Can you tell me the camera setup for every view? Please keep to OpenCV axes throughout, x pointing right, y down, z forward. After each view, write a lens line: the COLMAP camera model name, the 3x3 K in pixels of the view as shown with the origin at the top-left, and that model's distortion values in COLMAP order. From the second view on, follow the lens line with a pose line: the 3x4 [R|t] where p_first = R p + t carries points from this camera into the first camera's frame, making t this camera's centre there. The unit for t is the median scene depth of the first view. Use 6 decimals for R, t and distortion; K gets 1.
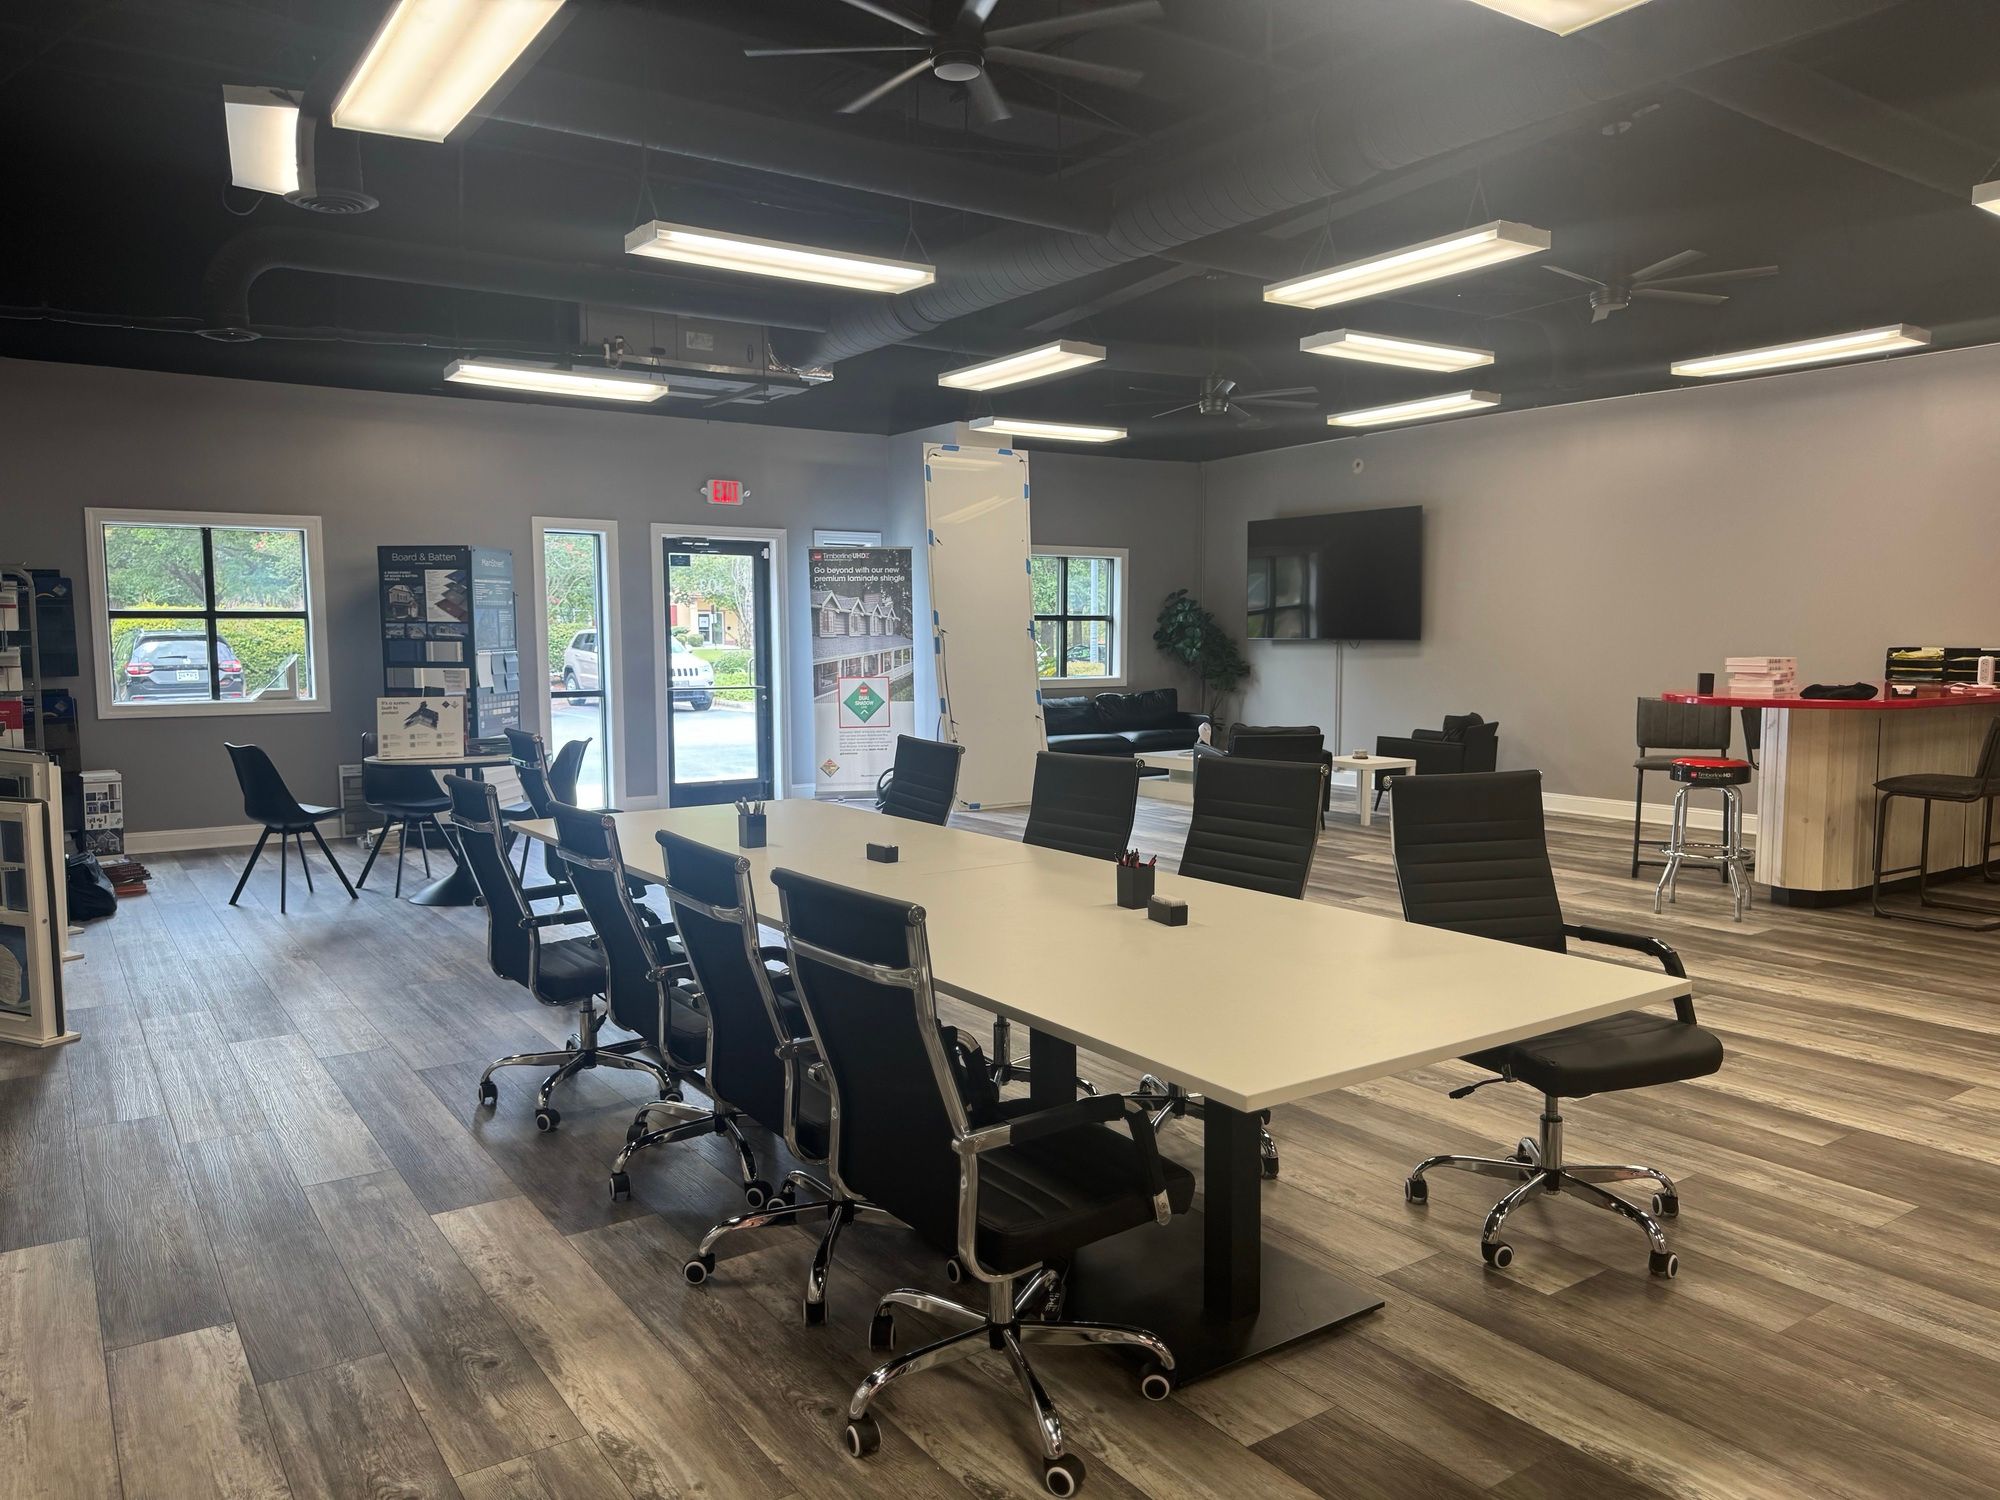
lens RADIAL K [[1407.9, 0, 985.4], [0, 1407.9, 762.3], [0, 0, 1]] dist [0.068913, -0.092289]
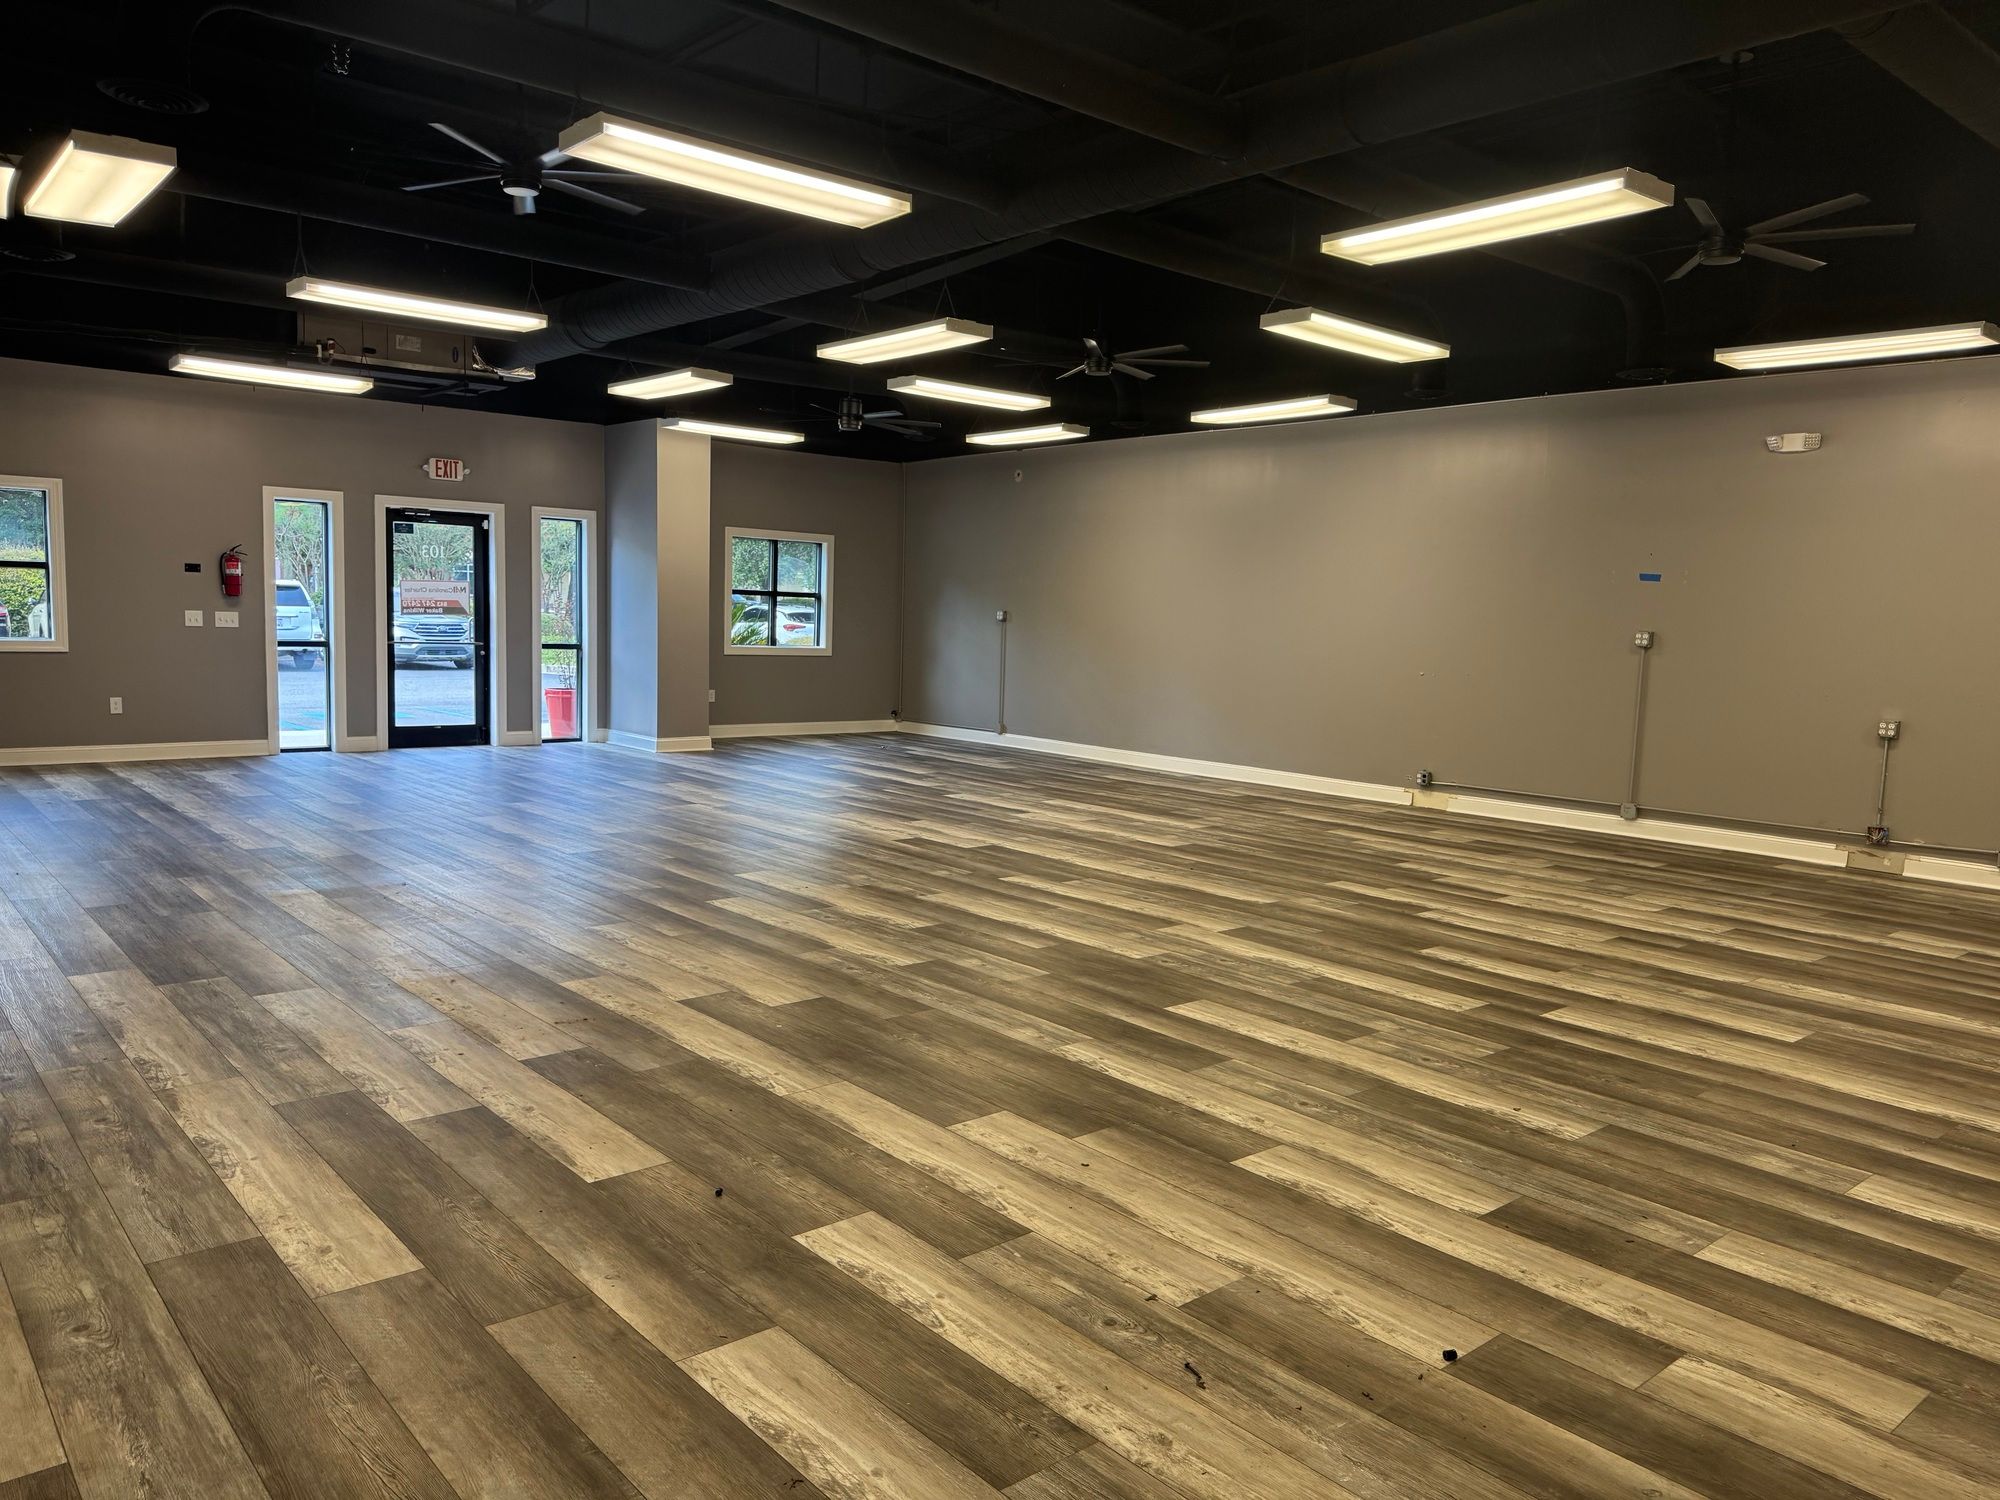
lens RADIAL K [[1401.8, 0, 986.1], [0, 1401.8, 748.8], [0, 0, 1]] dist [0.134394, -0.215406]
pose [[0.993197, 0.024455, 0.113849, 0.143009], [-0.025351, 0.999658, 0.006431, 0.016531], [-0.113653, -0.009273, 0.993477, -0.217978]]
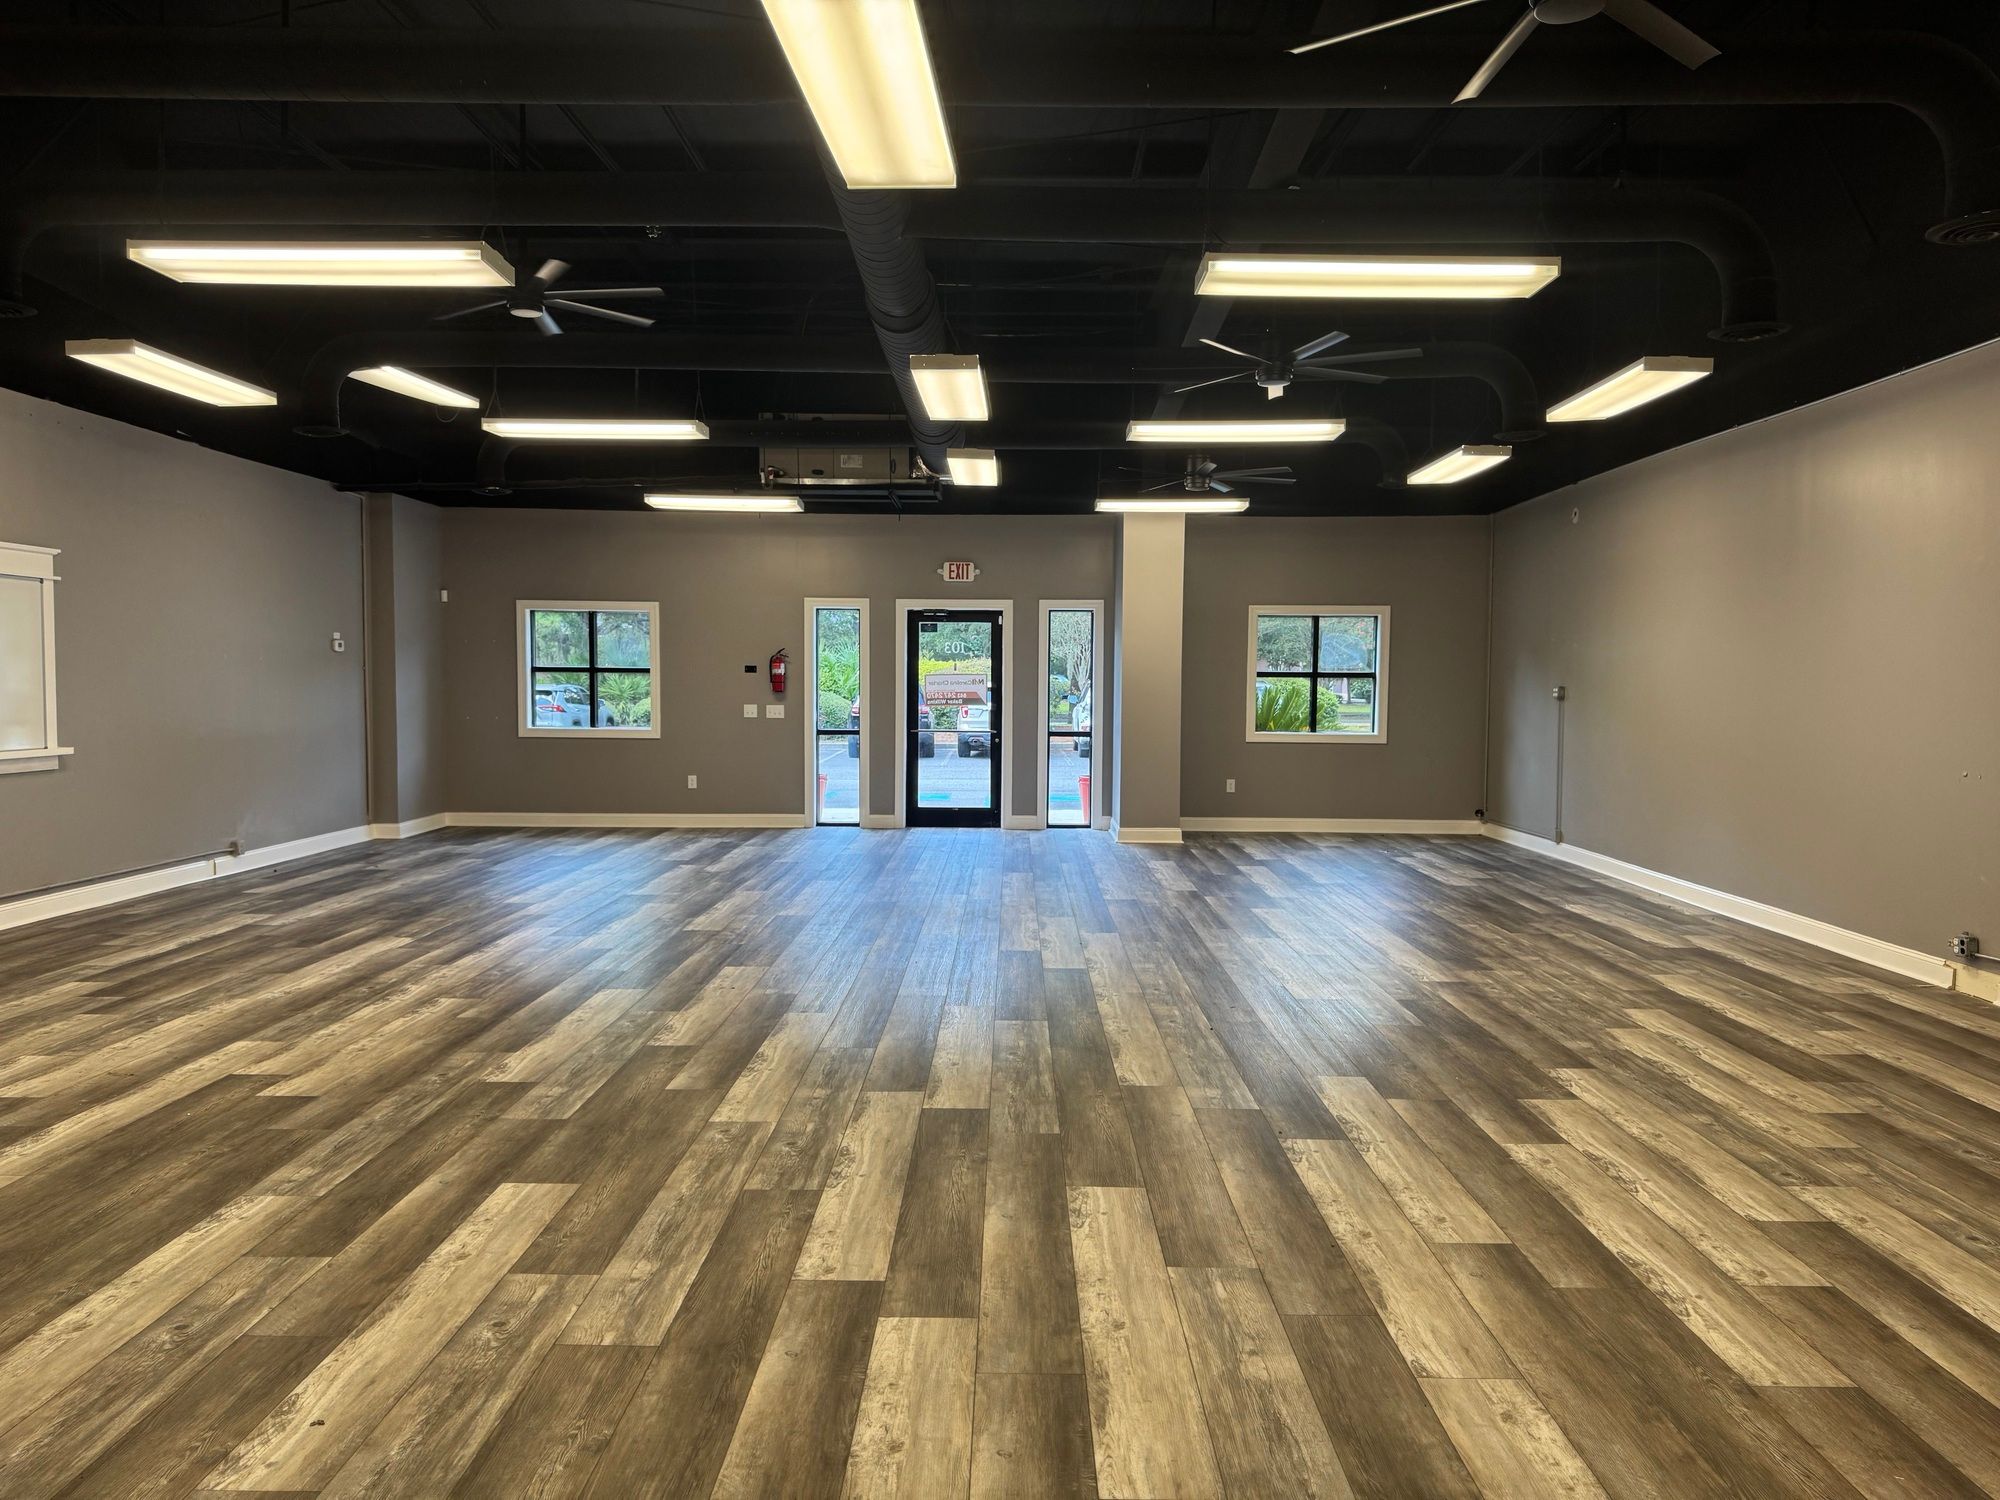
lens RADIAL K [[1391.3, 0, 1000.0], [0, 1391.3, 750.0], [0, 0, 1]] dist [0.072065, -0.090334]
pose [[0.824078, 0.039293, -0.565112, 0.638711], [-0.063552, 0.997706, -0.023304, -0.012973], [0.562900, 0.055118, 0.824685, 0.038244]]
